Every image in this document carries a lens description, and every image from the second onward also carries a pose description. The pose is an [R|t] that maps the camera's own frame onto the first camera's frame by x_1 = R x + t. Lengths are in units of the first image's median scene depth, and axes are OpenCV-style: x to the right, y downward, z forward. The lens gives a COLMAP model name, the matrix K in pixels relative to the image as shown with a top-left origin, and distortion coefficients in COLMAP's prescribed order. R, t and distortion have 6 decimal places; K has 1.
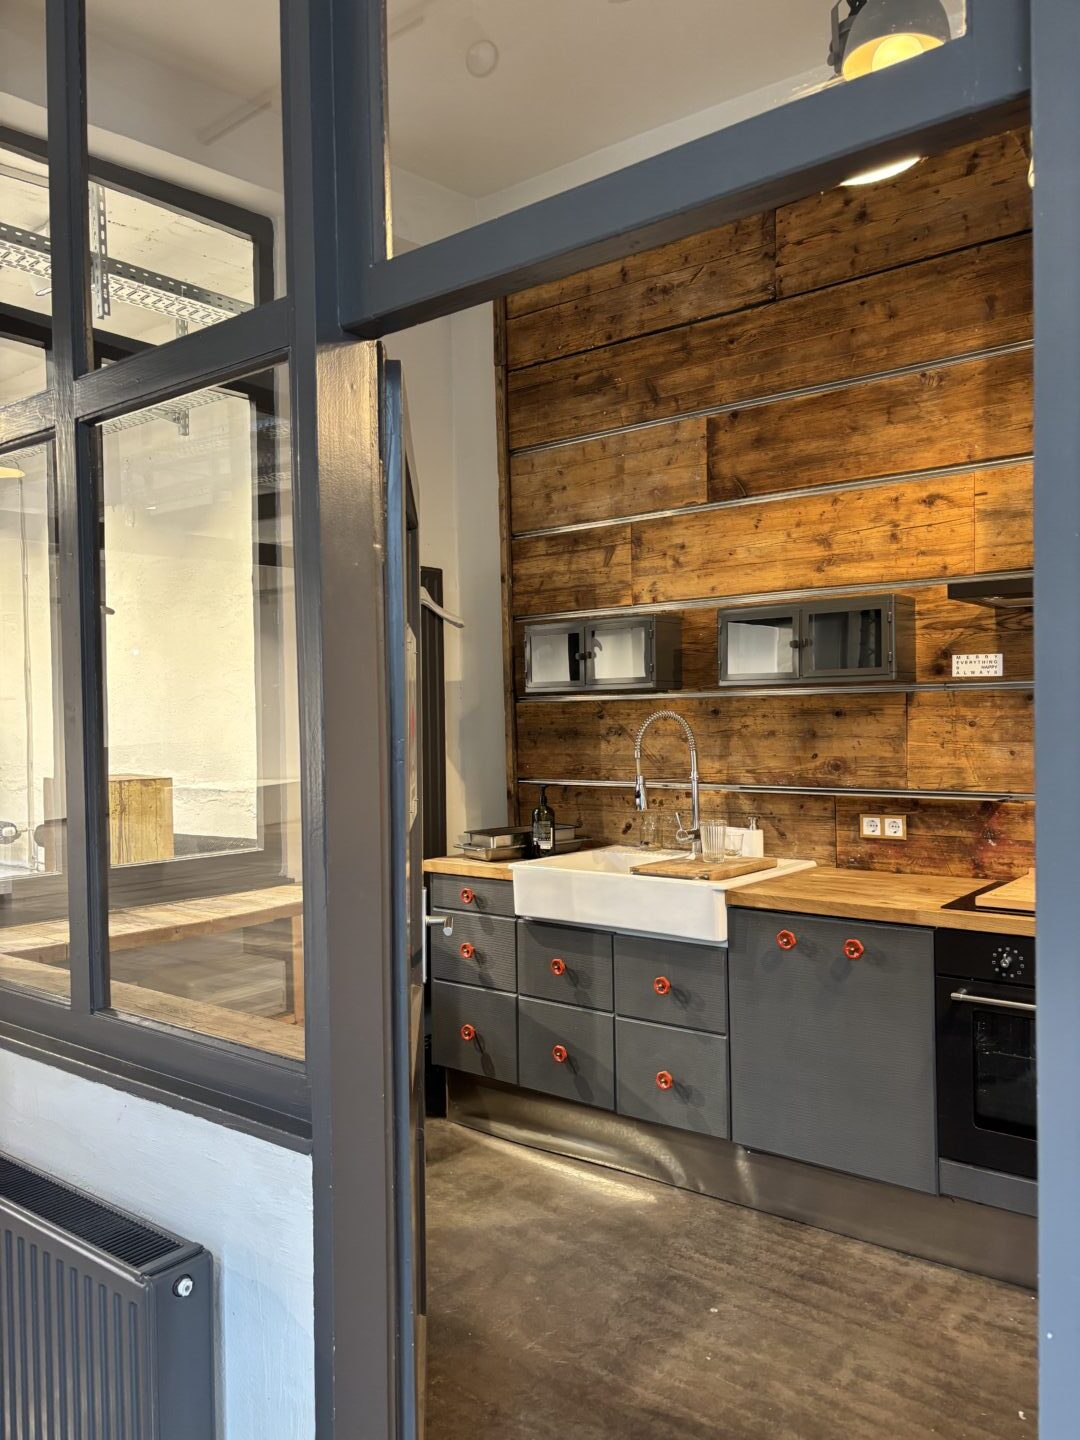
lens RADIAL K [[1102.6, 0, 540.0], [0, 1102.6, 720.0], [0, 0, 1]] dist [0.012909, -0.006130]
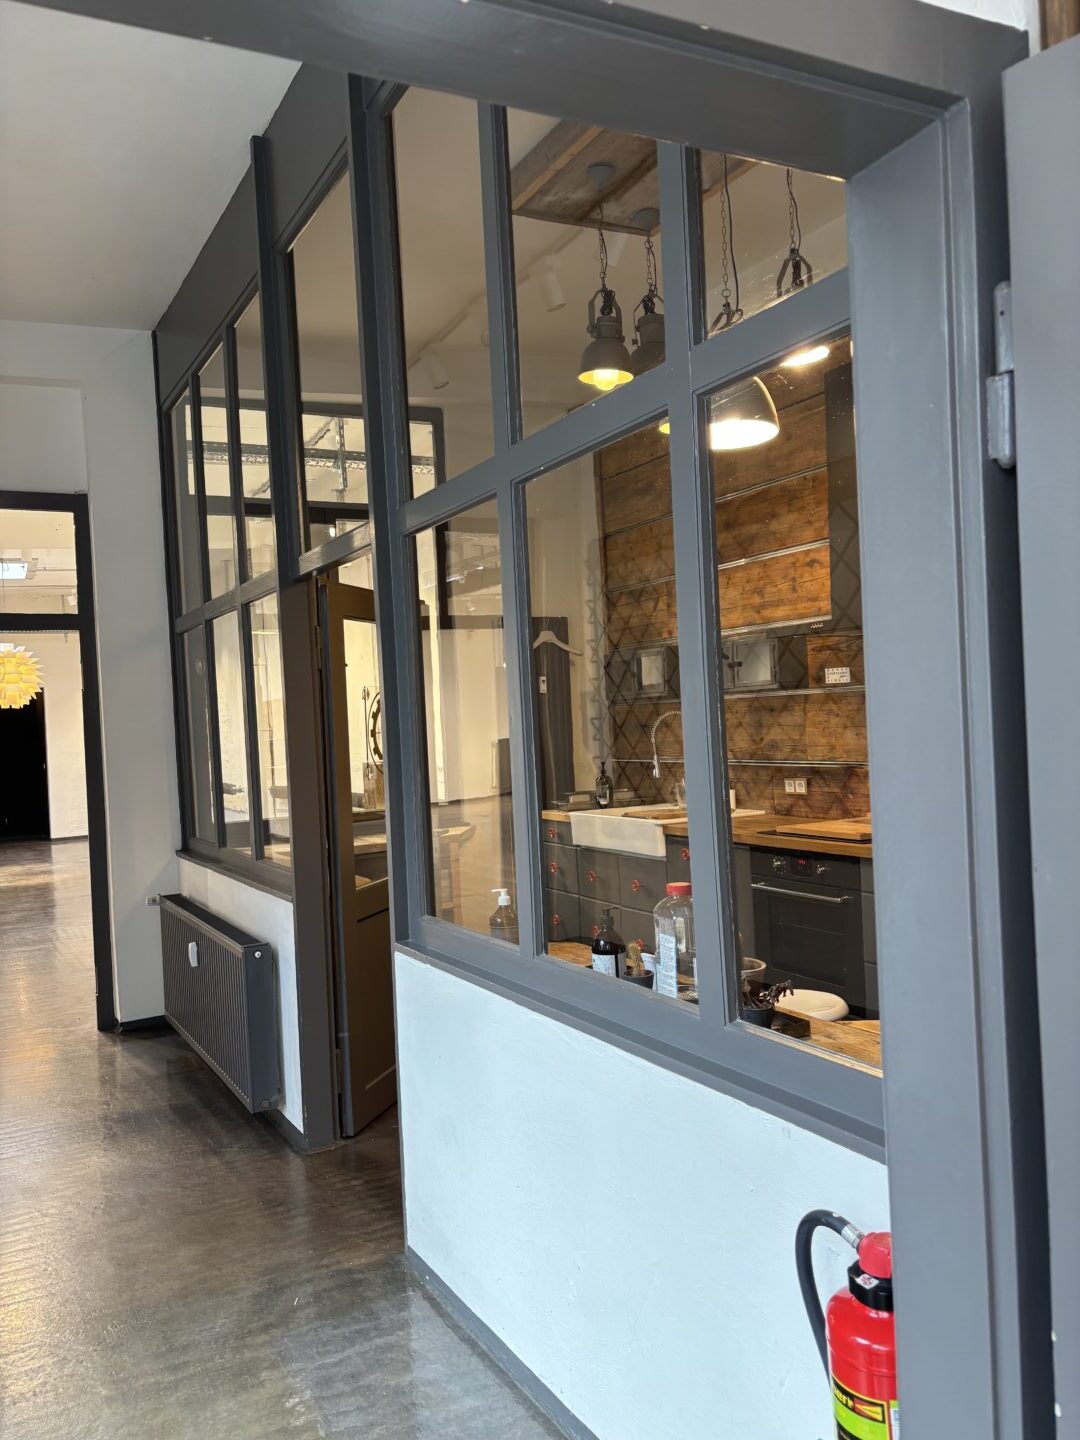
lens RADIAL K [[1102.6, 0, 540.0], [0, 1102.6, 720.0], [0, 0, 1]] dist [0.012909, -0.006130]
pose [[0.921988, -0.028746, -0.386150, 0.560052], [0.032639, 0.999461, 0.003528, -0.007649], [0.385840, -0.015857, 0.922429, -0.478528]]
